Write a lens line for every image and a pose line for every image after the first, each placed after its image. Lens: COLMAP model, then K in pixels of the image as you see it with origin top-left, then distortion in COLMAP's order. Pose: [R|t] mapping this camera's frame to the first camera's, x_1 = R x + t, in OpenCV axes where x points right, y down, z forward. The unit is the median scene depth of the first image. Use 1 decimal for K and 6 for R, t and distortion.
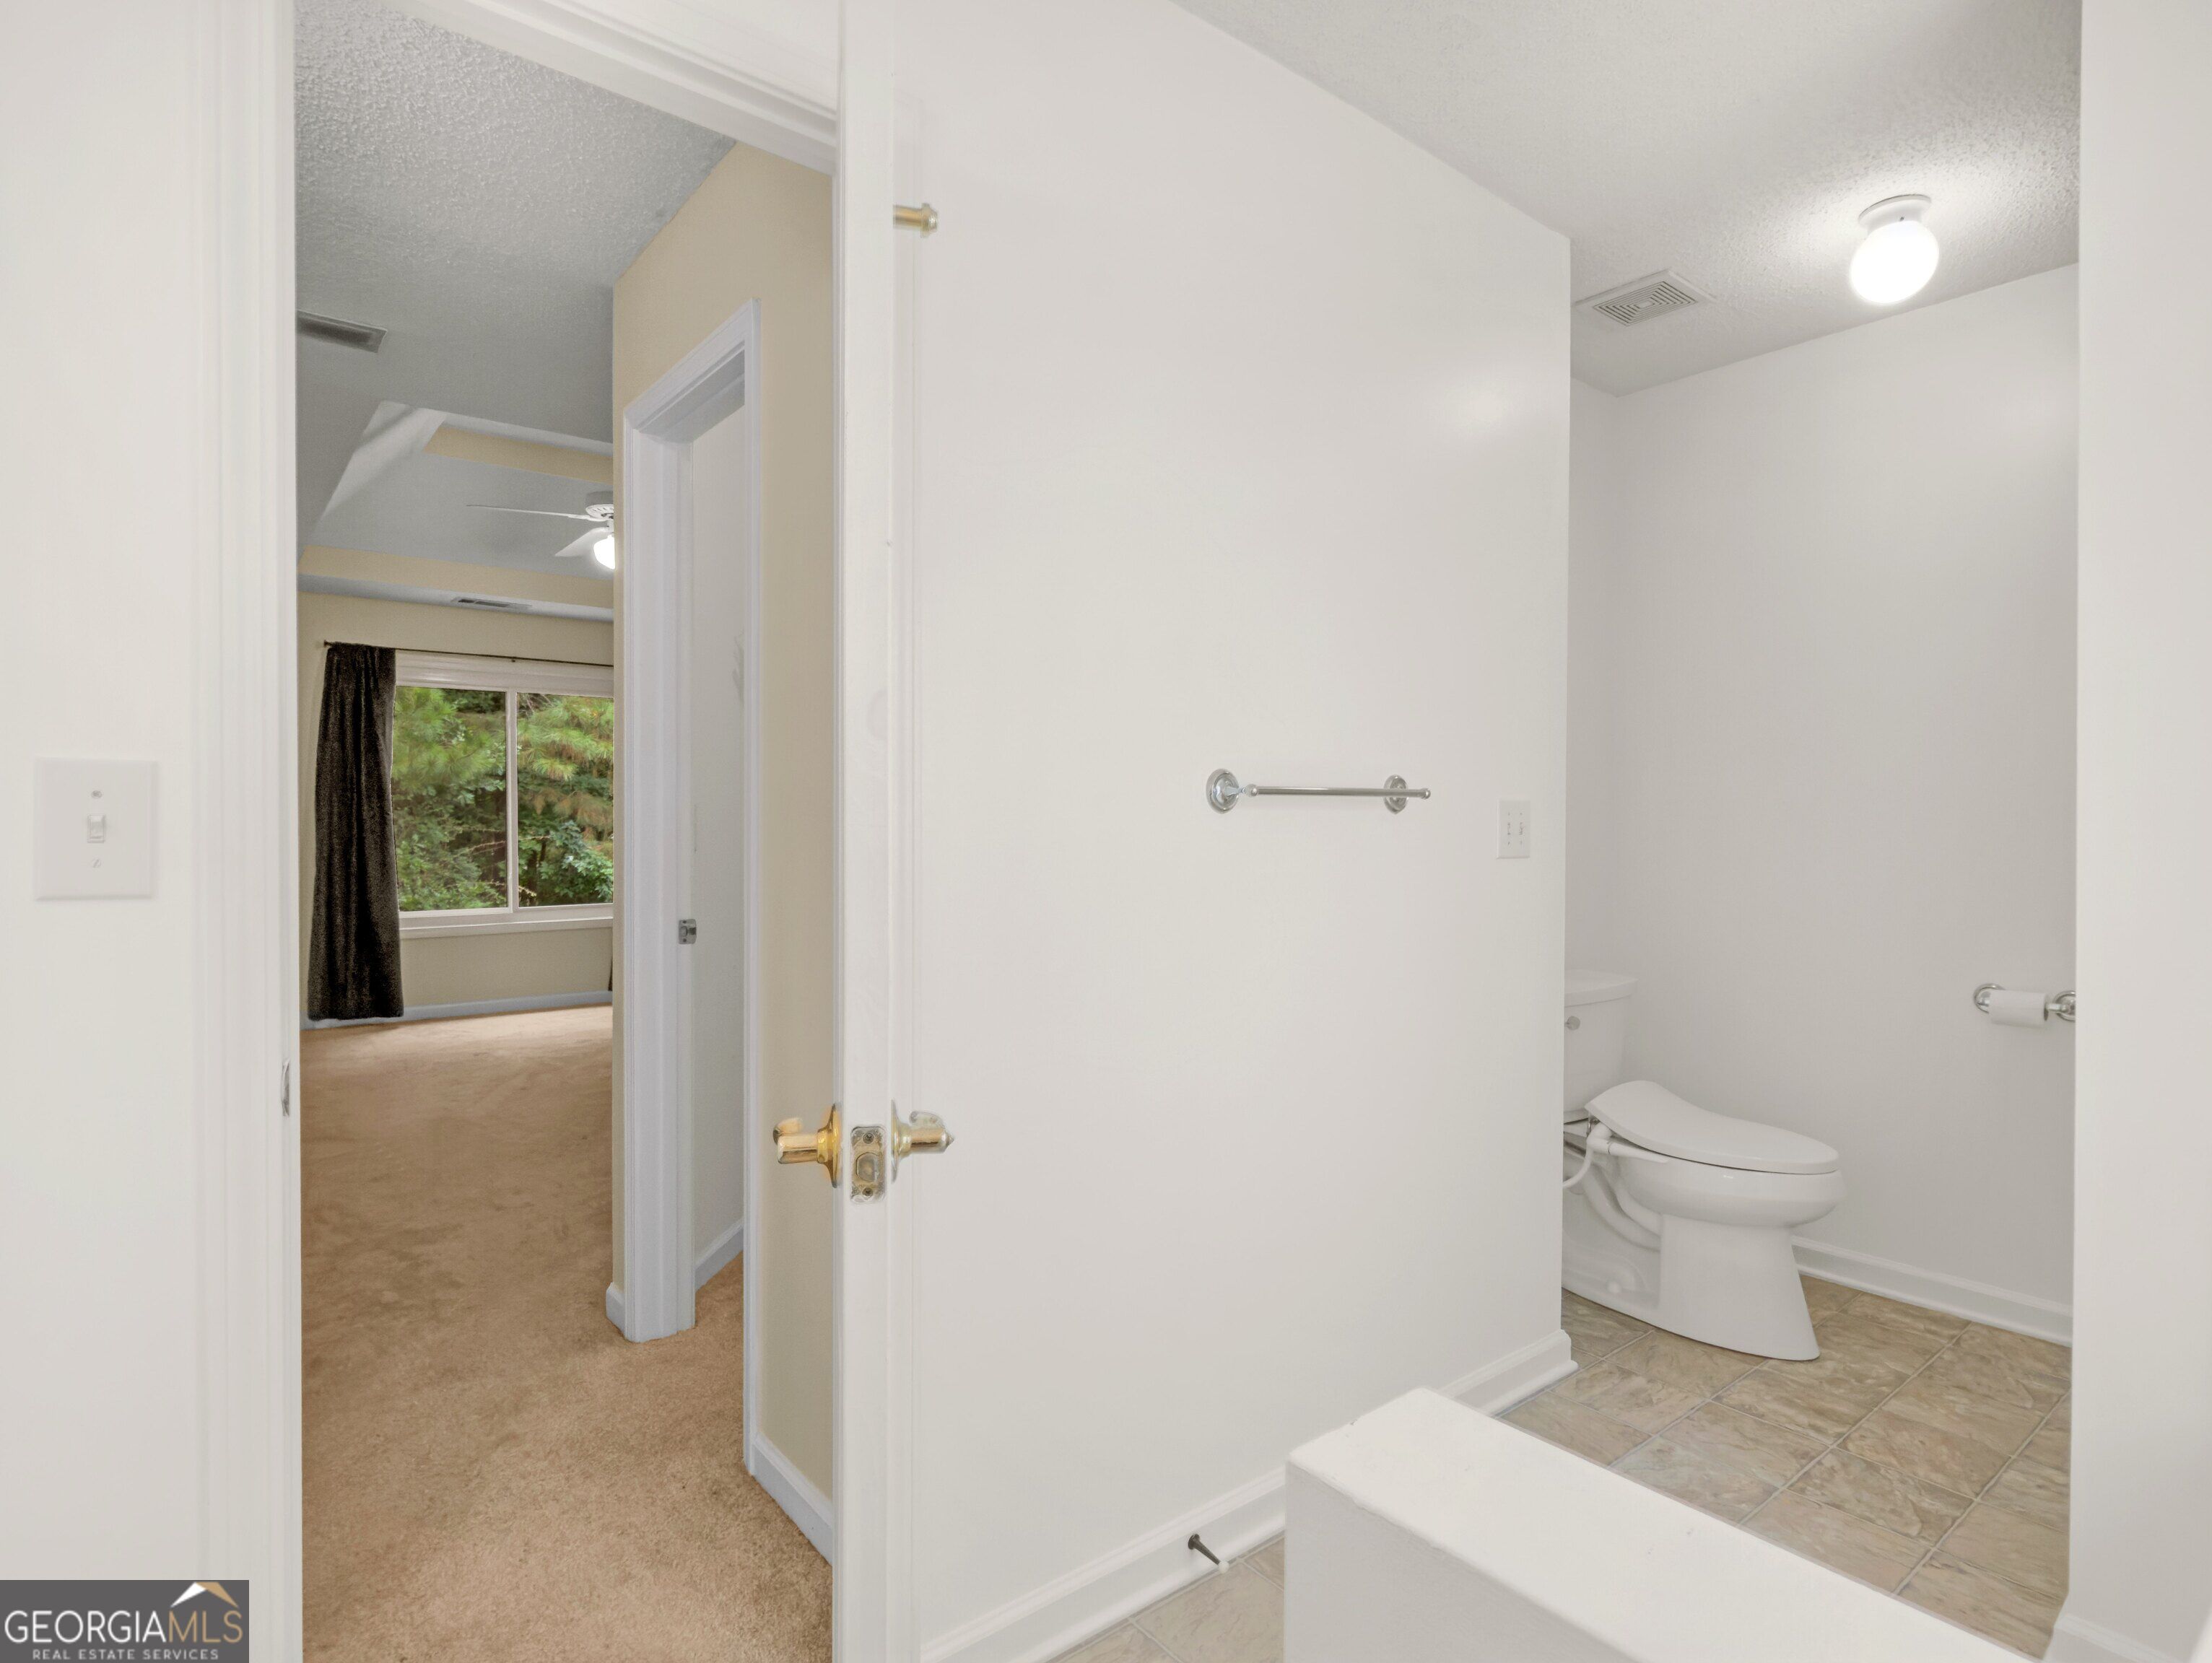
lens RADIAL K [[1166.1, 0, 1106.0], [0, 1166.1, 831.5], [0, 0, 1]] dist [-0.002303, 0.000074]
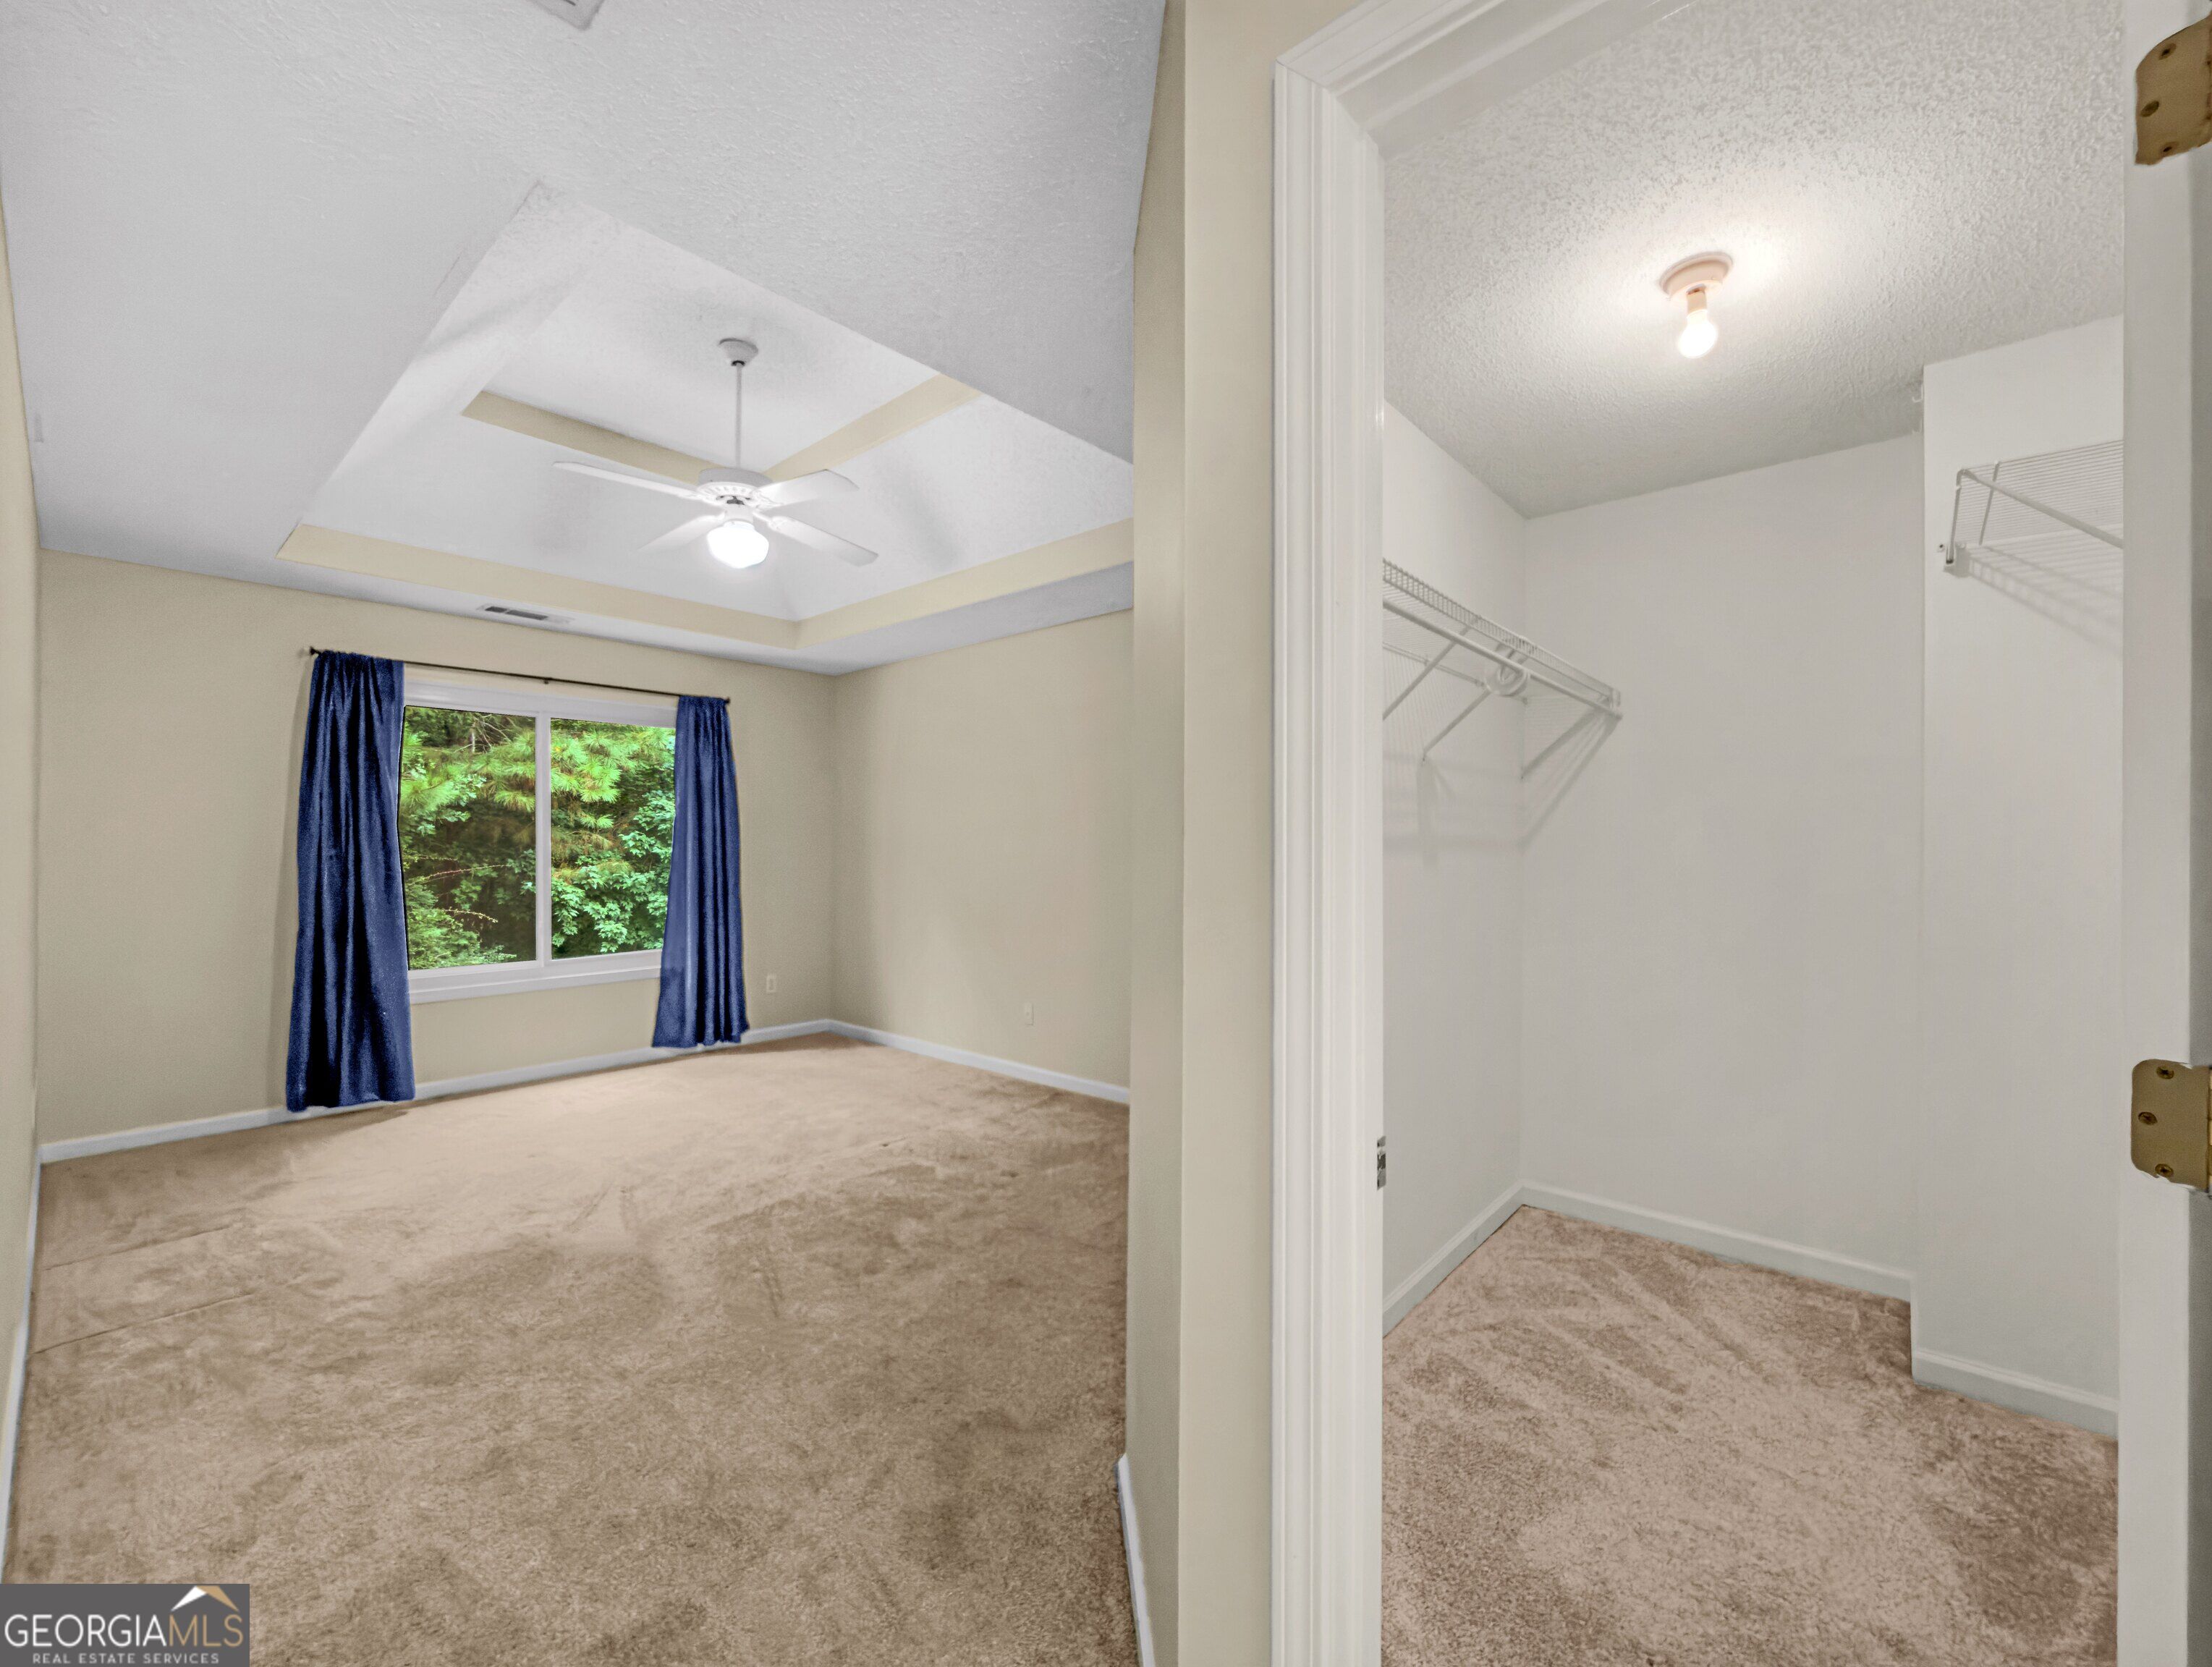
lens RADIAL K [[911.5, 0, 1118.7], [0, 911.5, 846.5], [0, 0, 1]] dist [-0.000495, 0.000530]
pose [[0.985121, -0.000288, 0.171863, -0.088232], [0.001392, 0.999979, -0.006306, -0.007249], [-0.171858, 0.006452, 0.985101, 0.107820]]
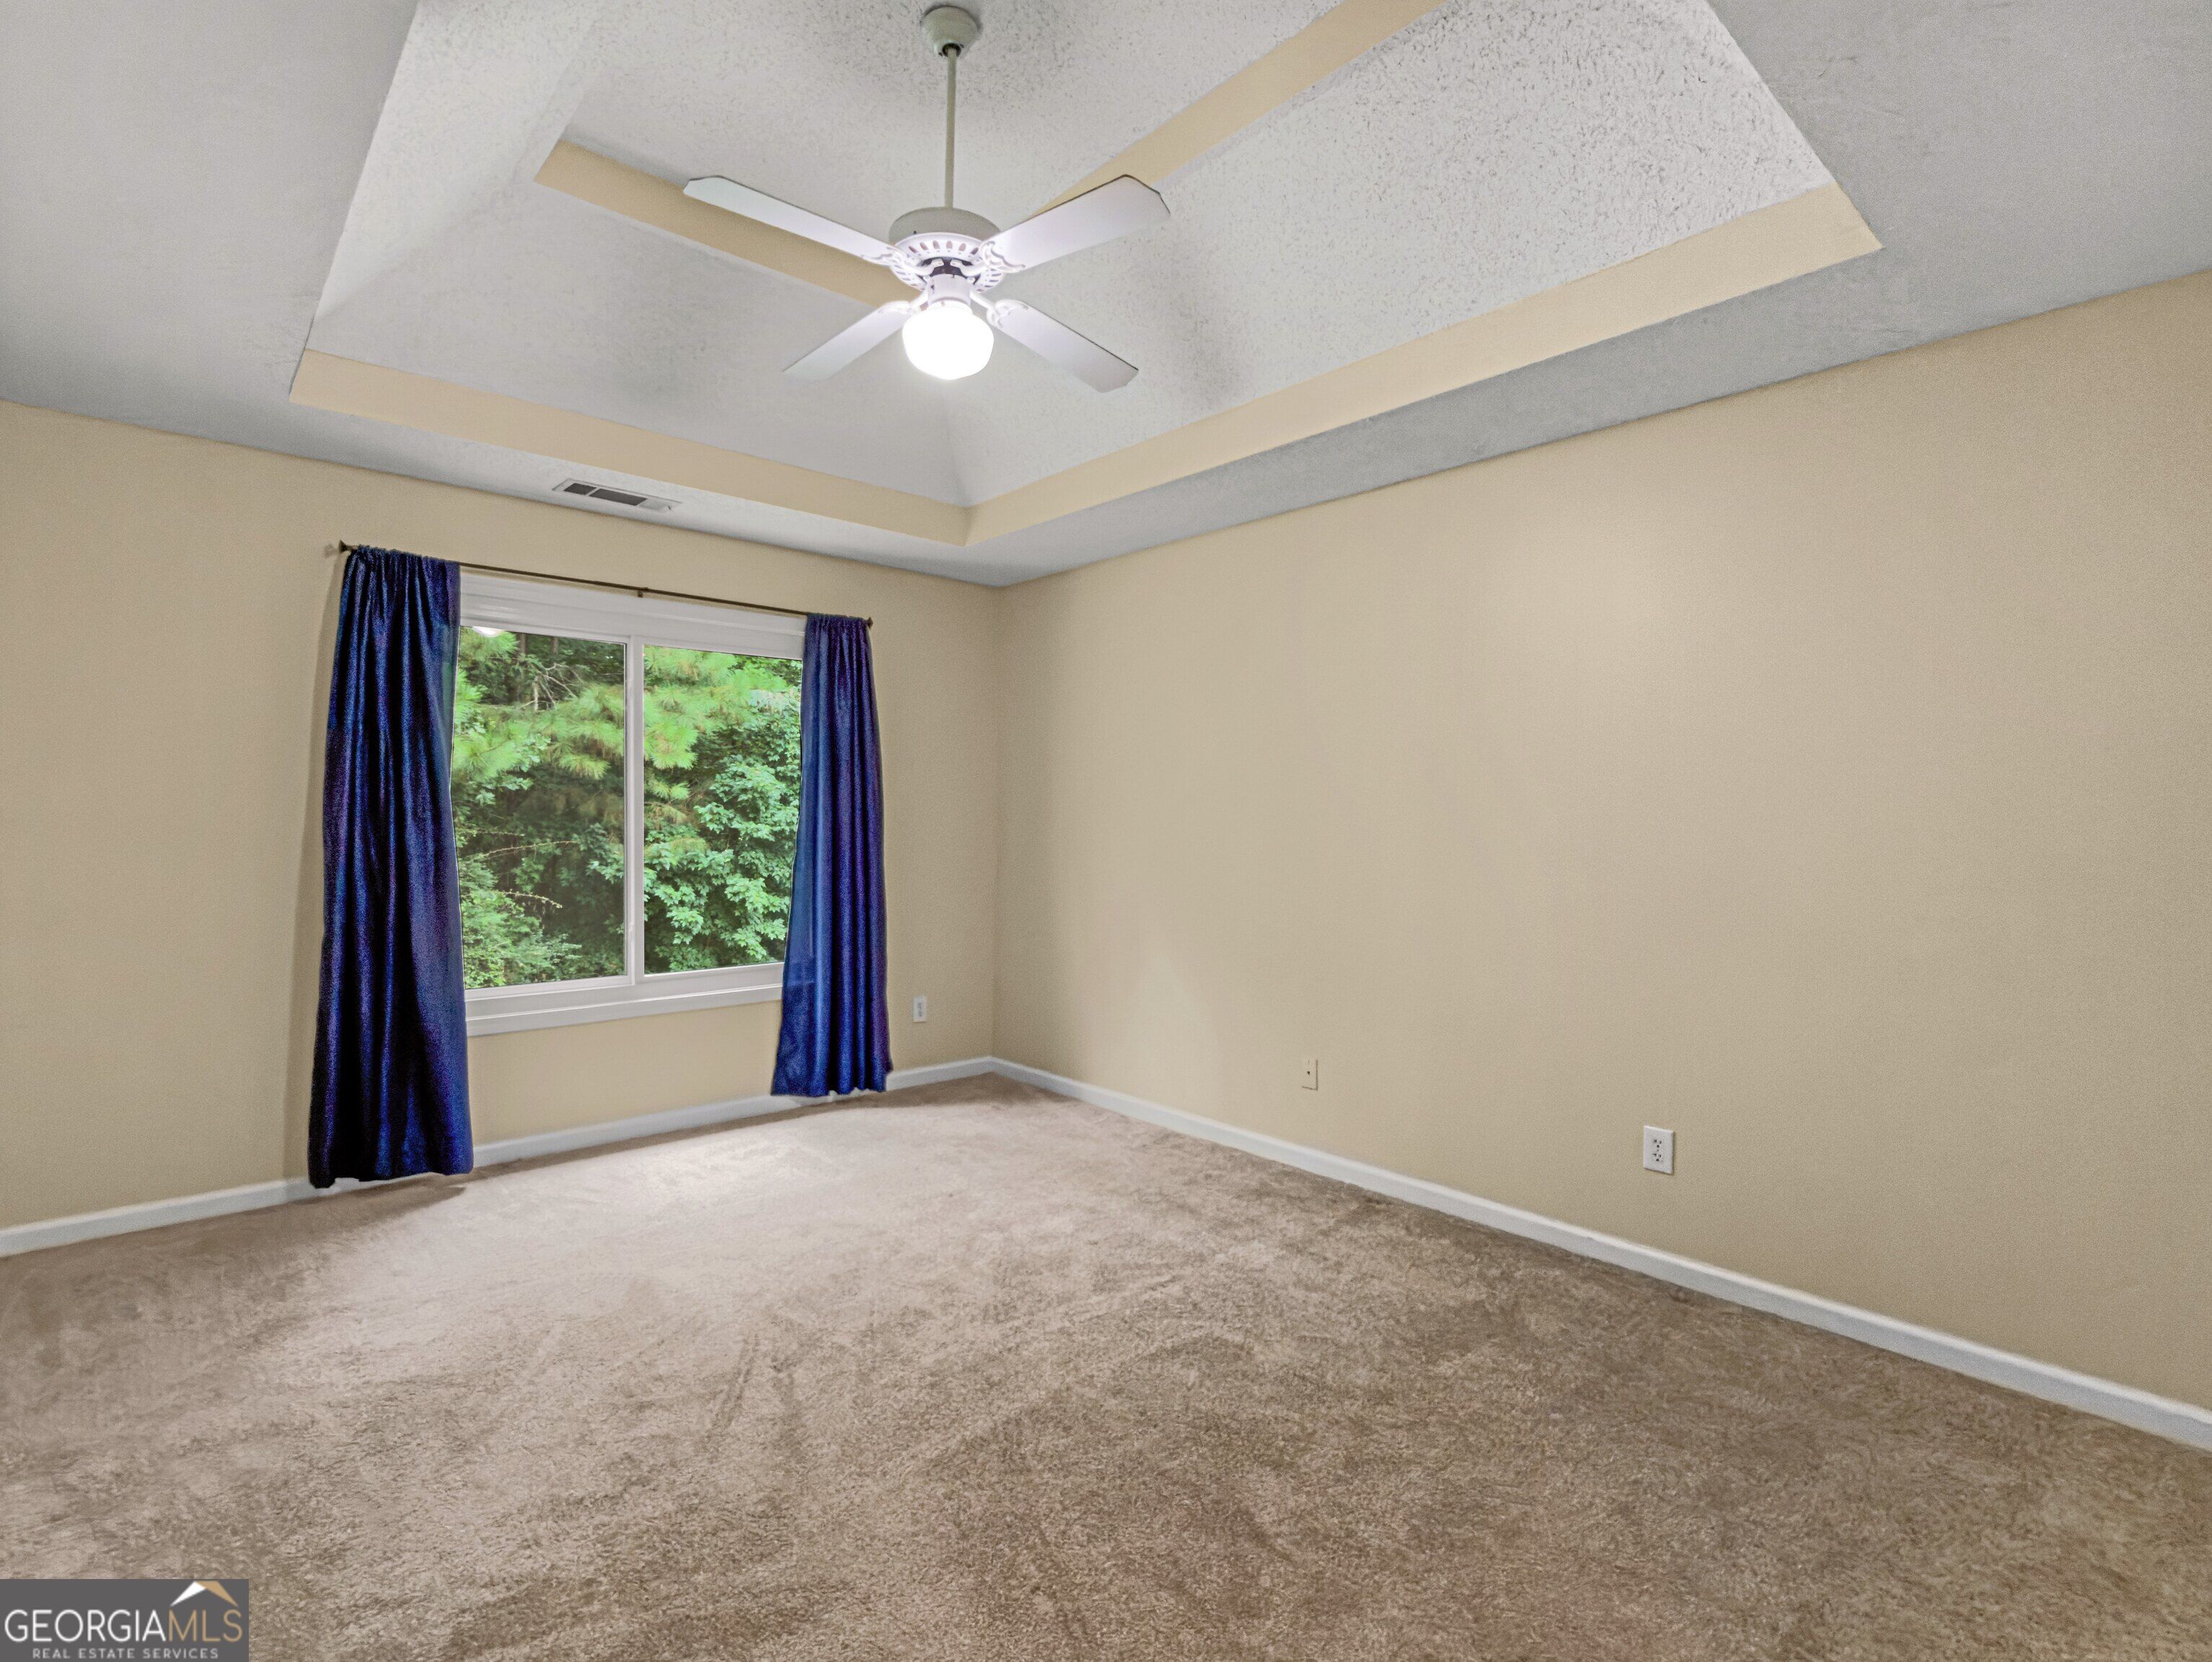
lens RADIAL K [[1063.9, 0, 1106.0], [0, 1063.9, 831.0], [0, 0, 1]] dist [0.005467, -0.000479]
pose [[0.998682, 0.006073, 0.050963, -0.124352], [-0.006137, 0.999981, 0.001097, -0.007832], [-0.050955, -0.001409, 0.998700, 0.176390]]
